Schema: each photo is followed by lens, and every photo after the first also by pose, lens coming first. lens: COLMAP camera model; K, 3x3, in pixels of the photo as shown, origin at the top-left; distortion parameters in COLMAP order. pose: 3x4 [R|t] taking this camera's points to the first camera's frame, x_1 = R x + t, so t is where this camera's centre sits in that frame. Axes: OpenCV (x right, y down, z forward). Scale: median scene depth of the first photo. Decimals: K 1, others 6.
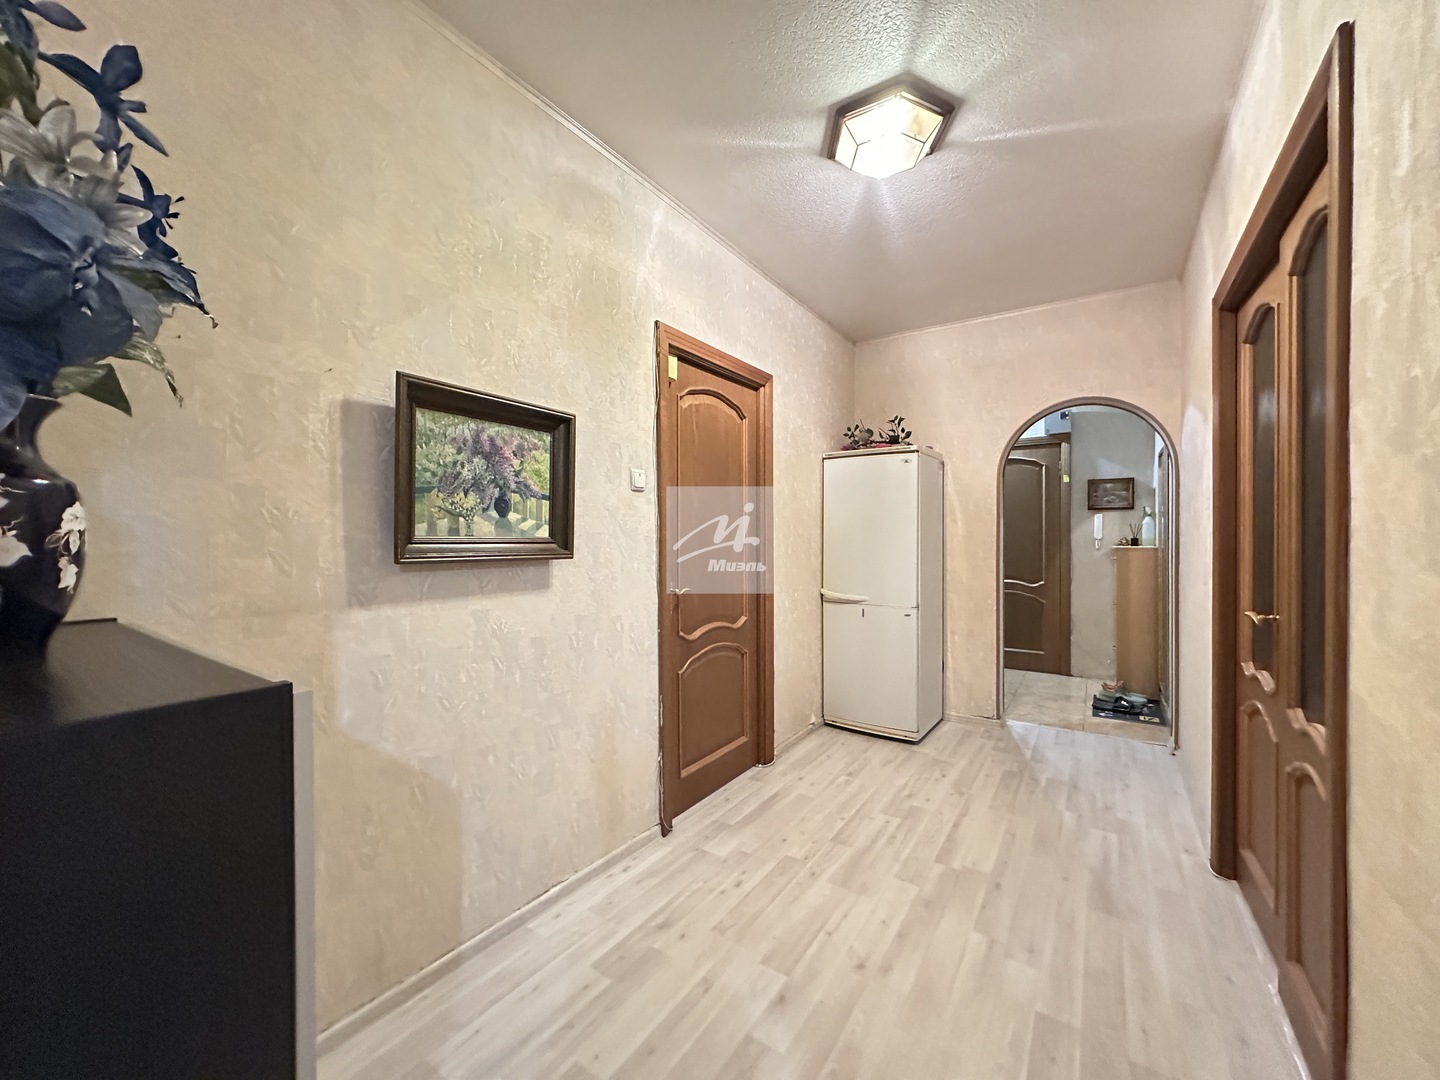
lens RADIAL K [[575.6, 0, 720.0], [0, 575.6, 540.0], [0, 0, 1]] dist [-0.001627, 0.000156]
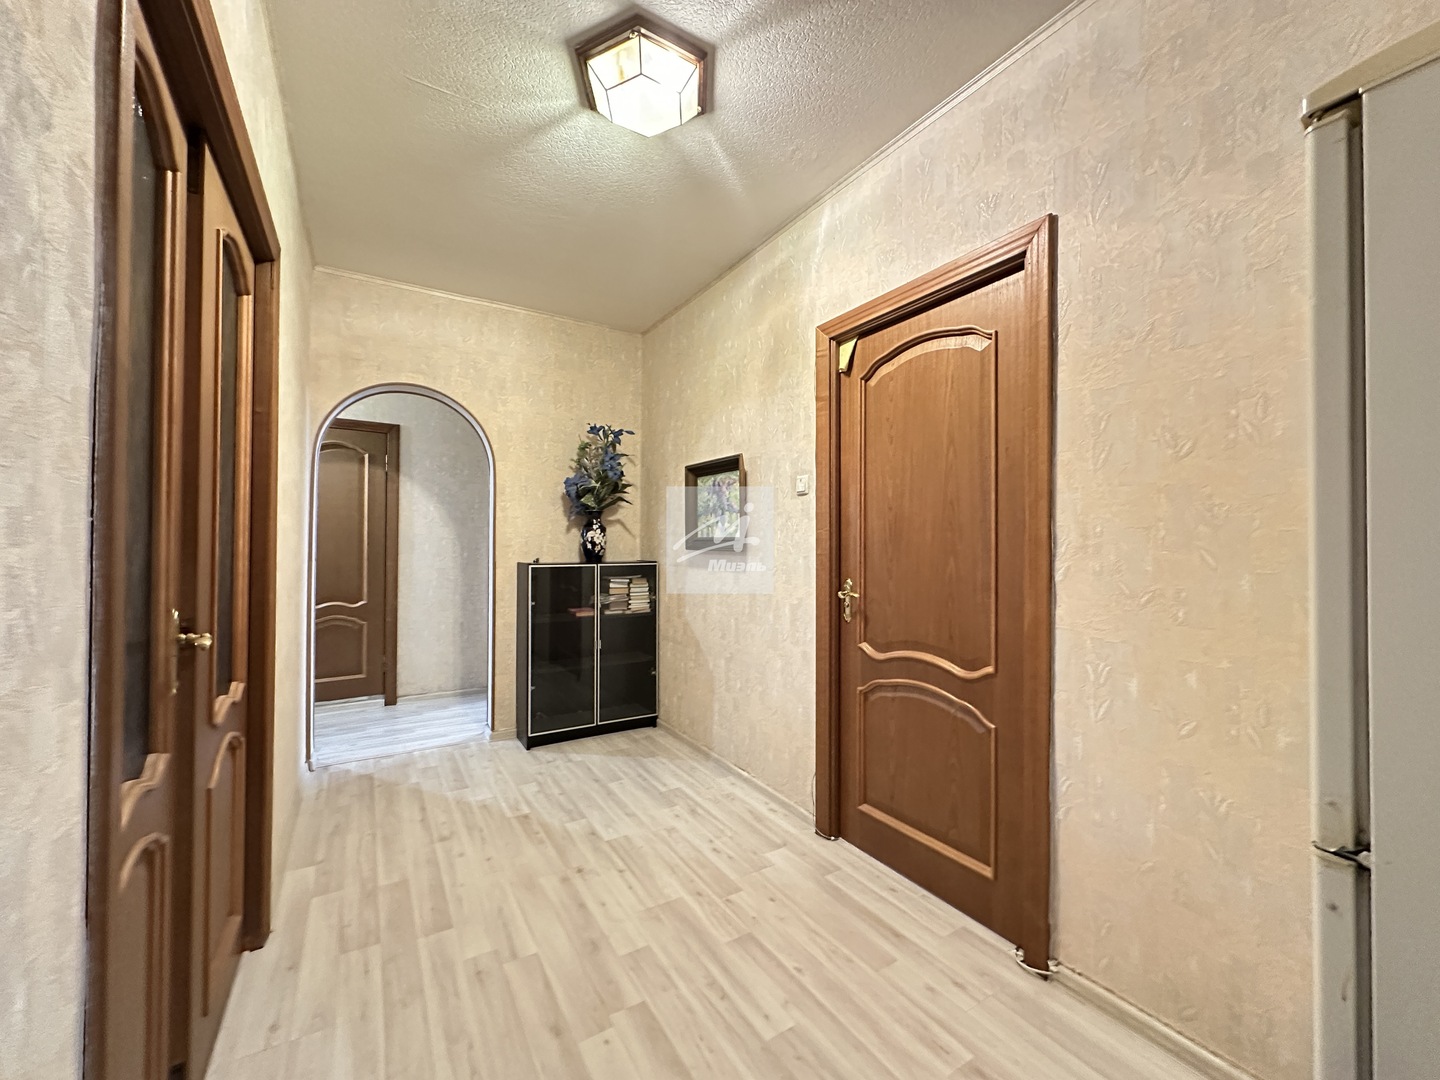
lens RADIAL K [[575.6, 0, 720.0], [0, 575.6, 540.0], [0, 0, 1]] dist [-0.001627, 0.000156]
pose [[-0.416099, -0.009509, -0.909269, 0.872477], [-0.010182, 0.999931, -0.005798, 0.009452], [0.909262, 0.006845, -0.416168, 1.231618]]
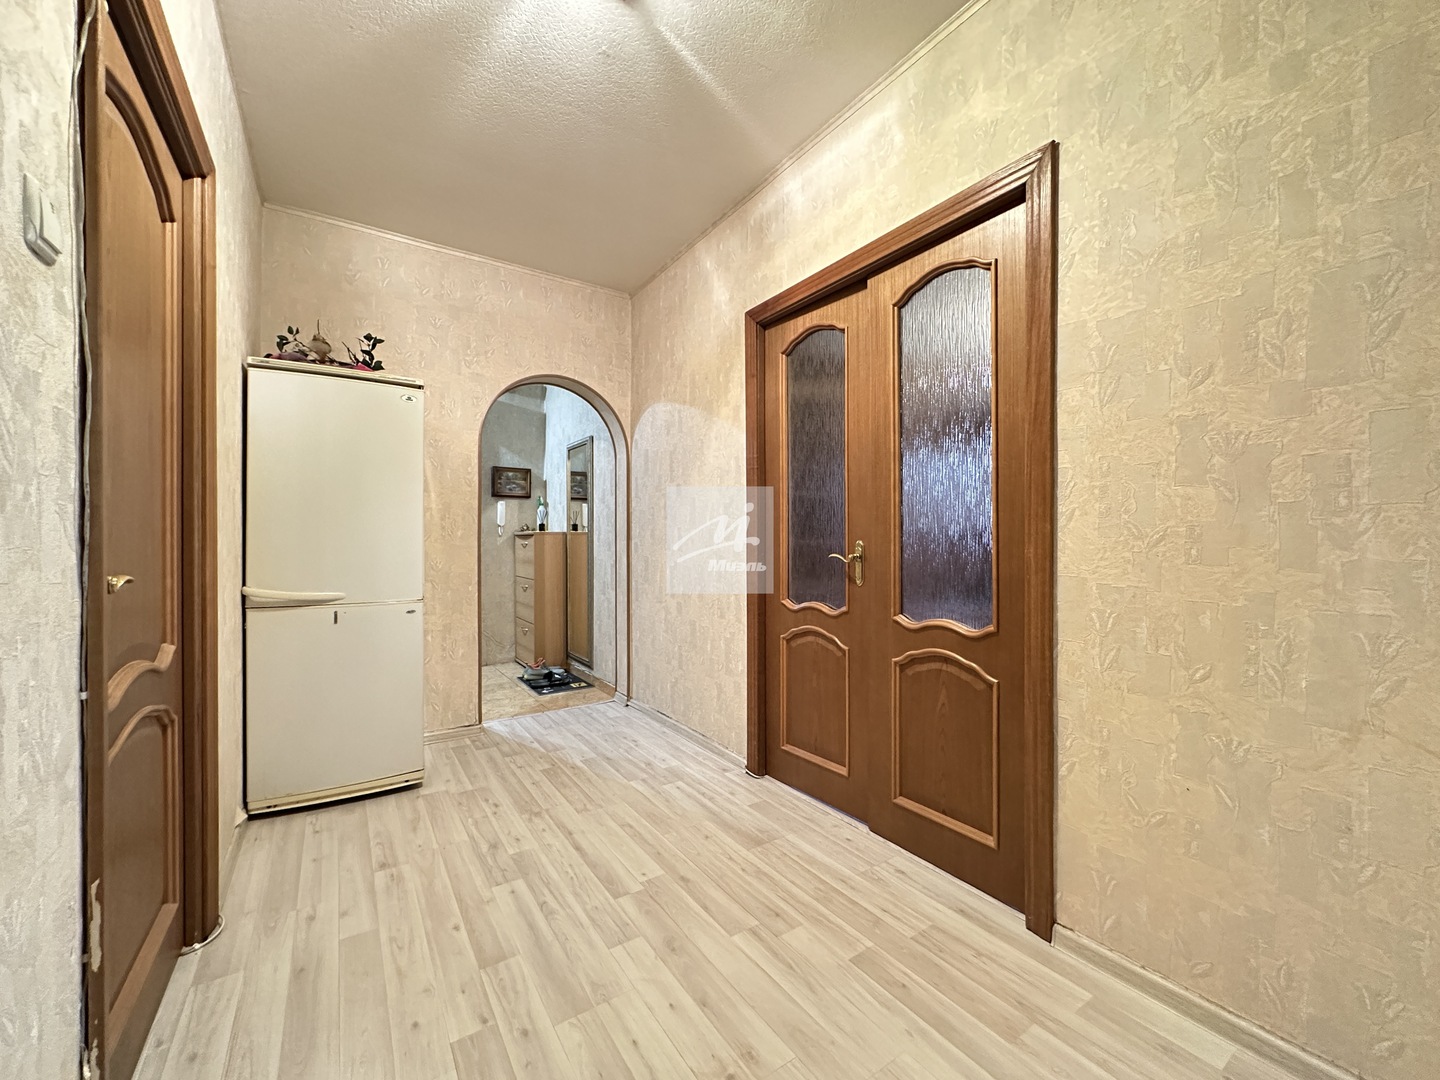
lens RADIAL K [[575.6, 0, 720.0], [0, 575.6, 540.0], [0, 0, 1]] dist [-0.001627, 0.000156]
pose [[0.381293, 0.004262, 0.924444, -0.270543], [0.008280, 0.999934, -0.008025, 0.069825], [-0.924417, 0.010714, 0.381233, 0.507945]]
